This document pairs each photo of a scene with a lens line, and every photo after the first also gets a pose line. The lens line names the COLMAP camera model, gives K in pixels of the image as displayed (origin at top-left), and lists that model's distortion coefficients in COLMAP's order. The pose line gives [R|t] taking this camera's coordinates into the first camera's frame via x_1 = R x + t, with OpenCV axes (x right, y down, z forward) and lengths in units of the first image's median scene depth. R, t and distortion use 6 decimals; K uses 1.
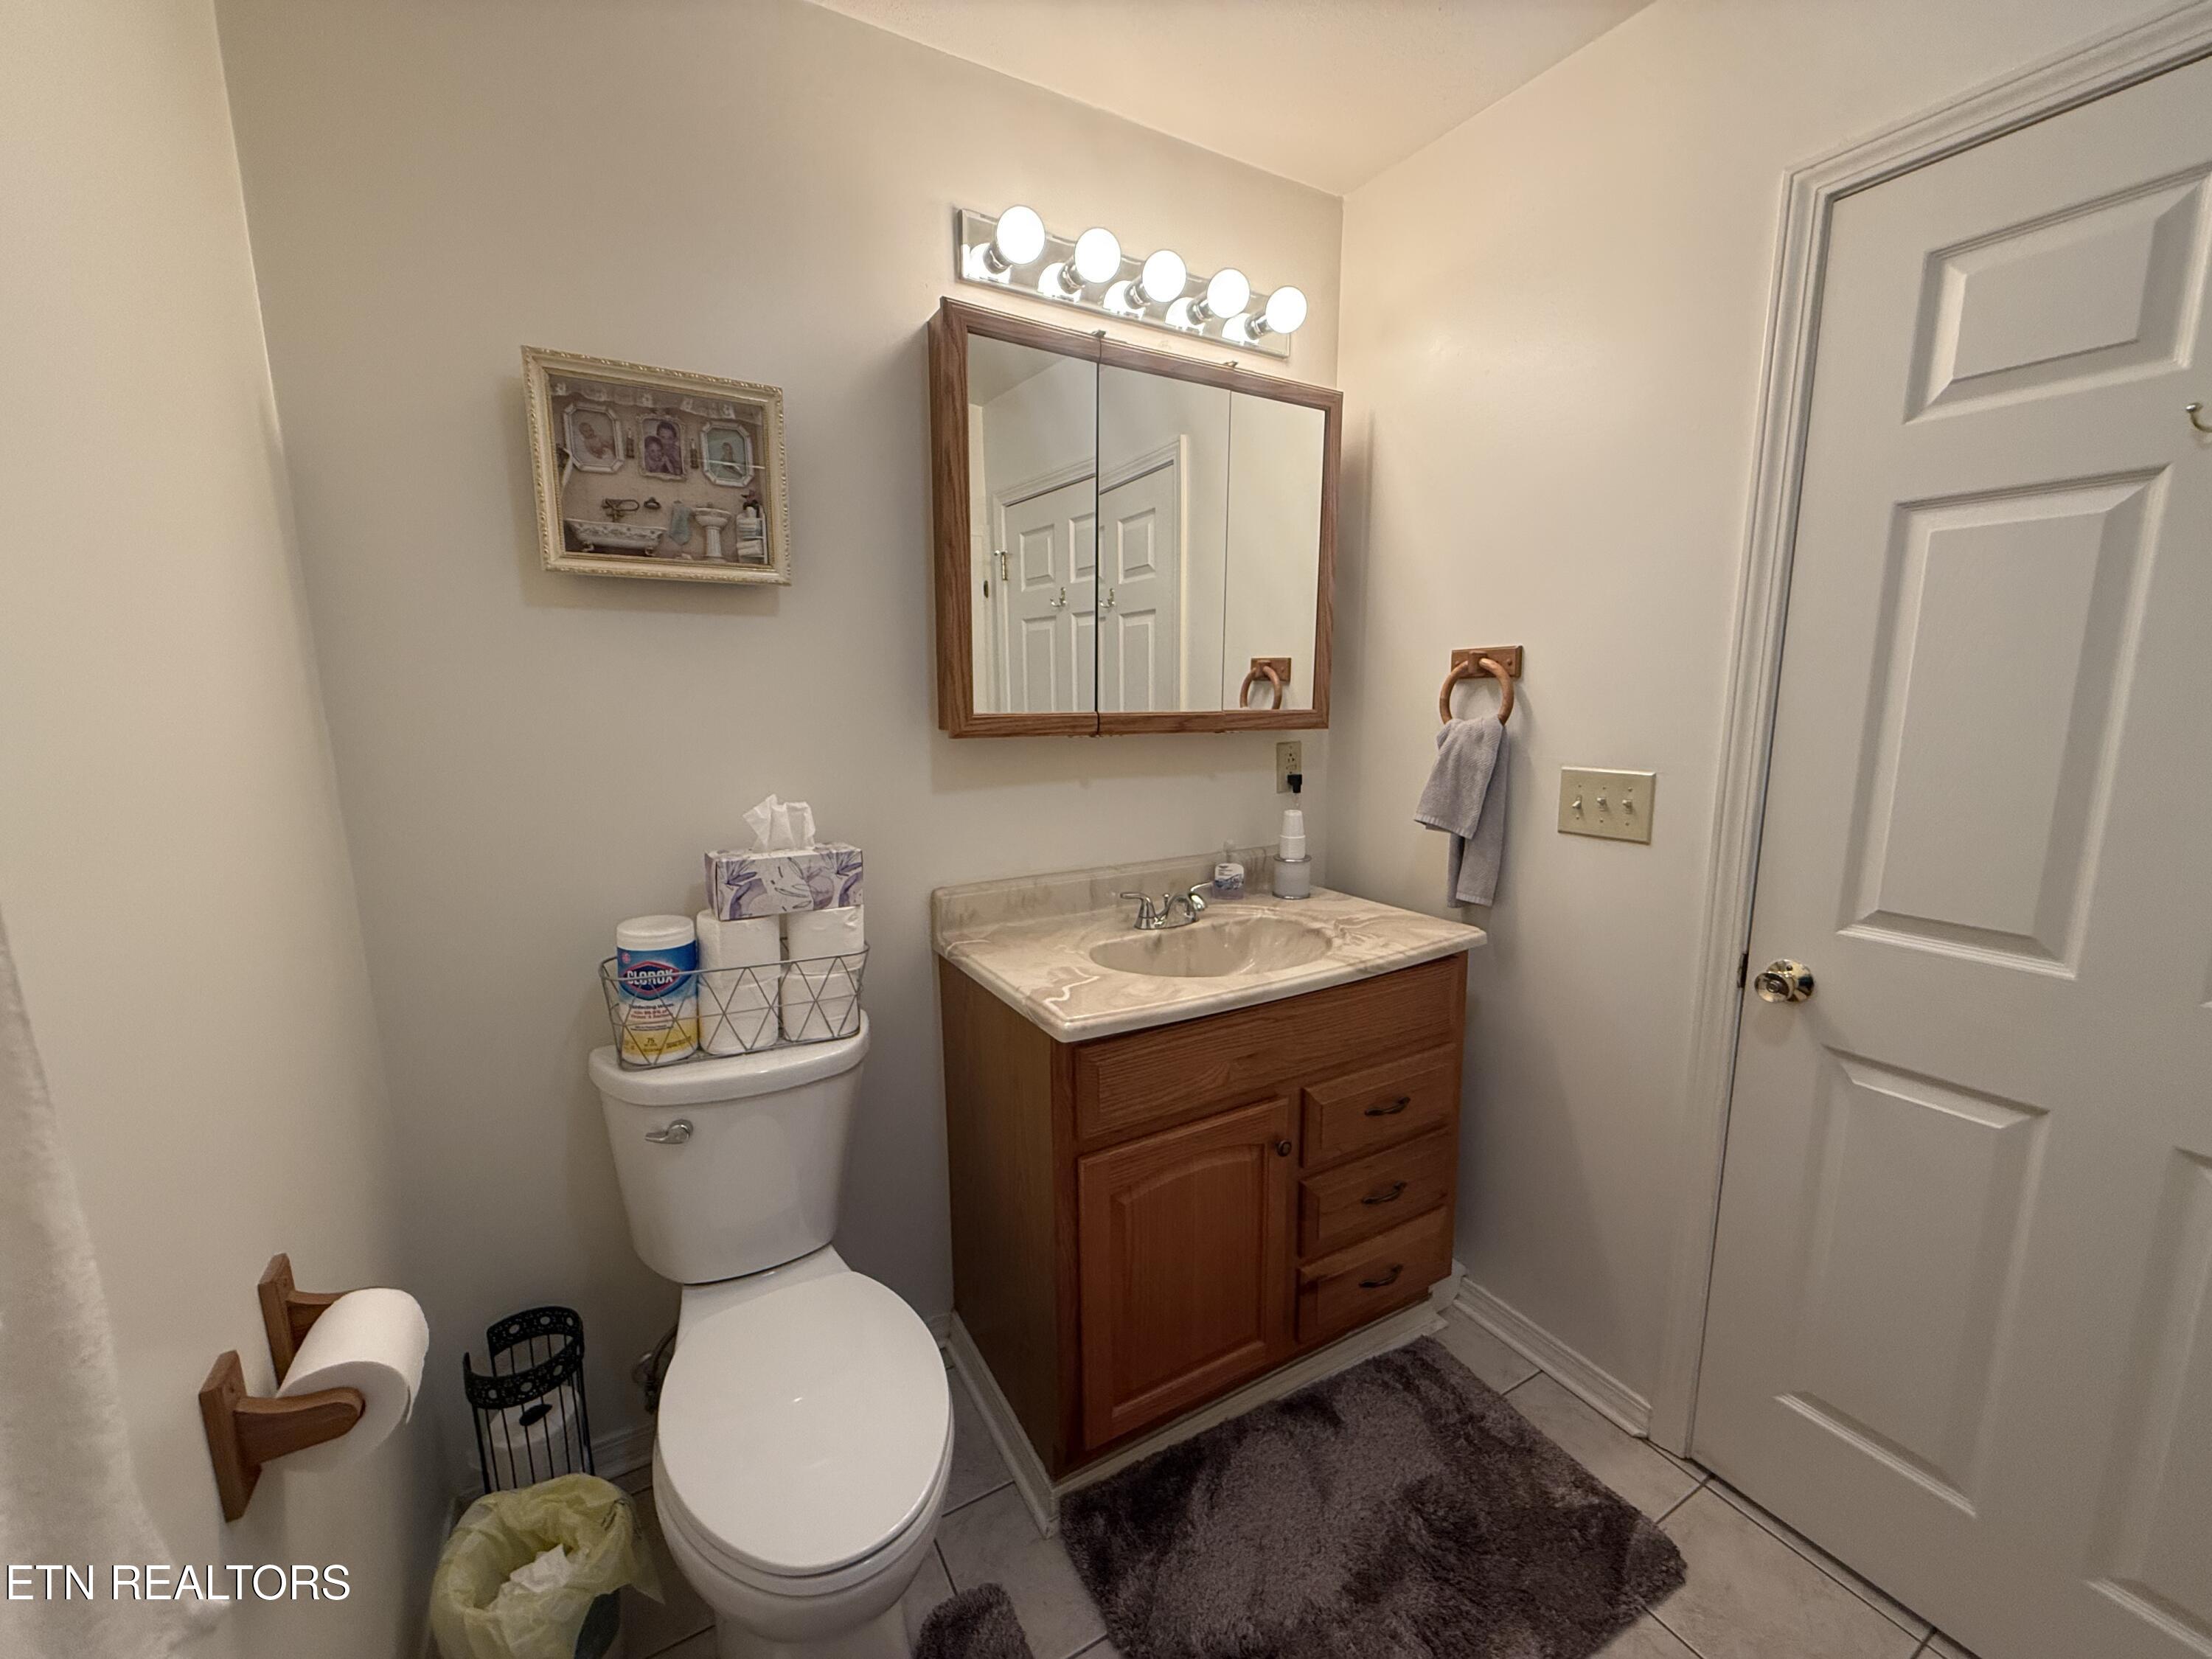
lens RADIAL K [[883.8, 0, 1106.1], [0, 883.8, 839.0], [0, 0, 1]] dist [-0.000895, -0.000170]
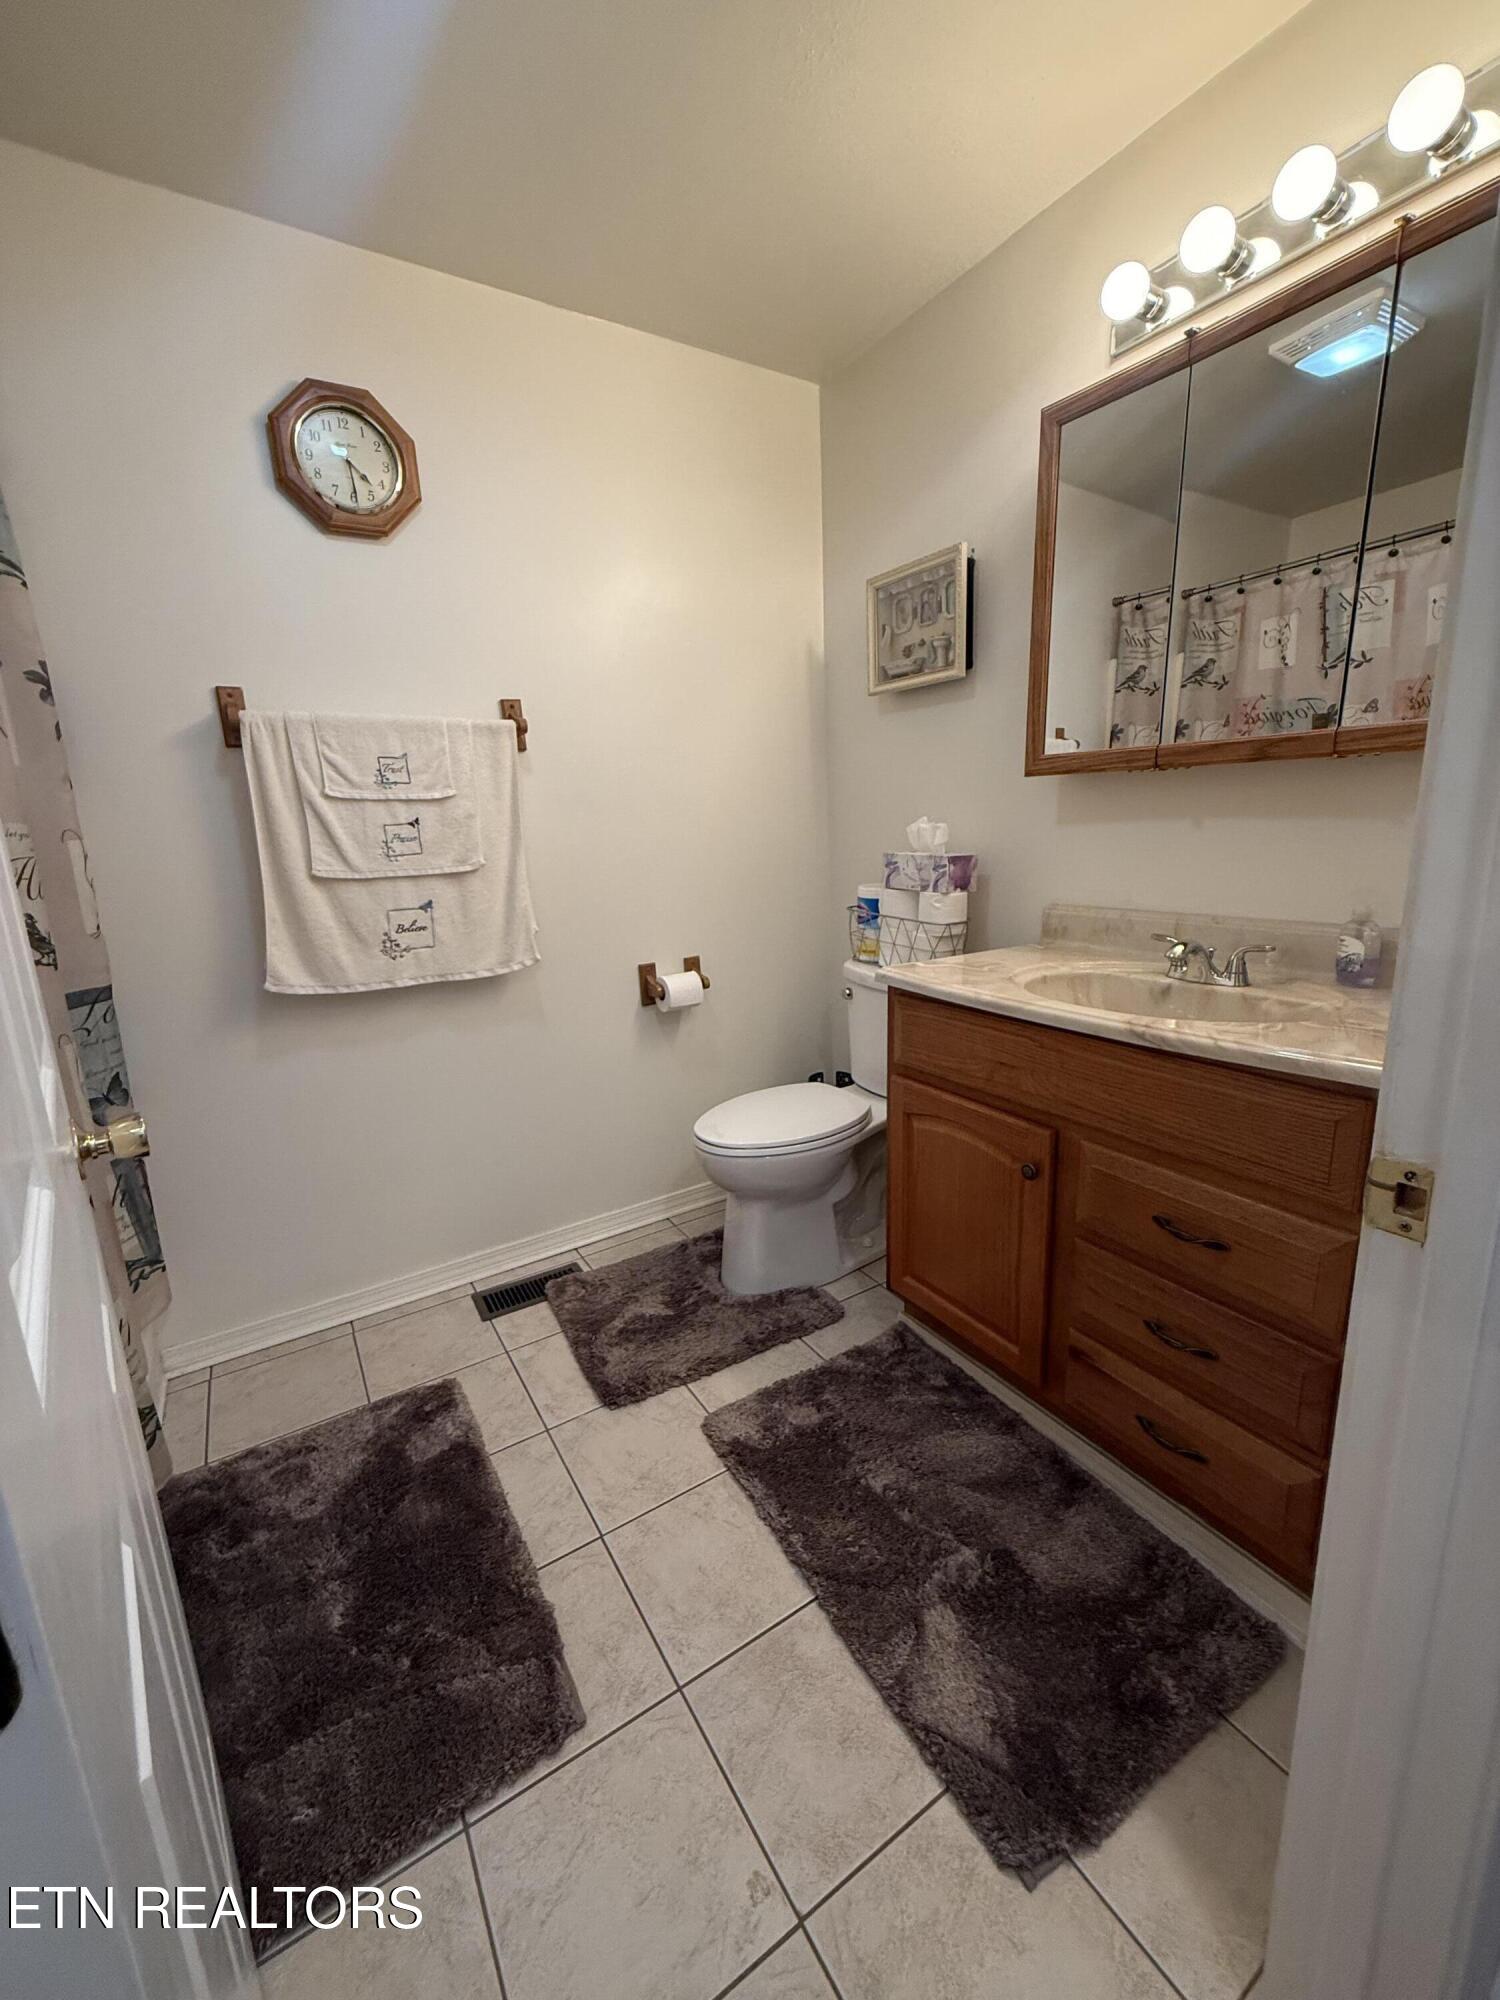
lens RADIAL K [[799.1, 0, 746.1], [0, 799.1, 1001.3], [0, 0, 1]] dist [-0.000895, -0.000170]
pose [[0.037354, 0.224554, -0.973745, 1.081382], [-0.132988, 0.966875, 0.217868, 0.001445], [0.990413, 0.121359, 0.065980, 0.611825]]
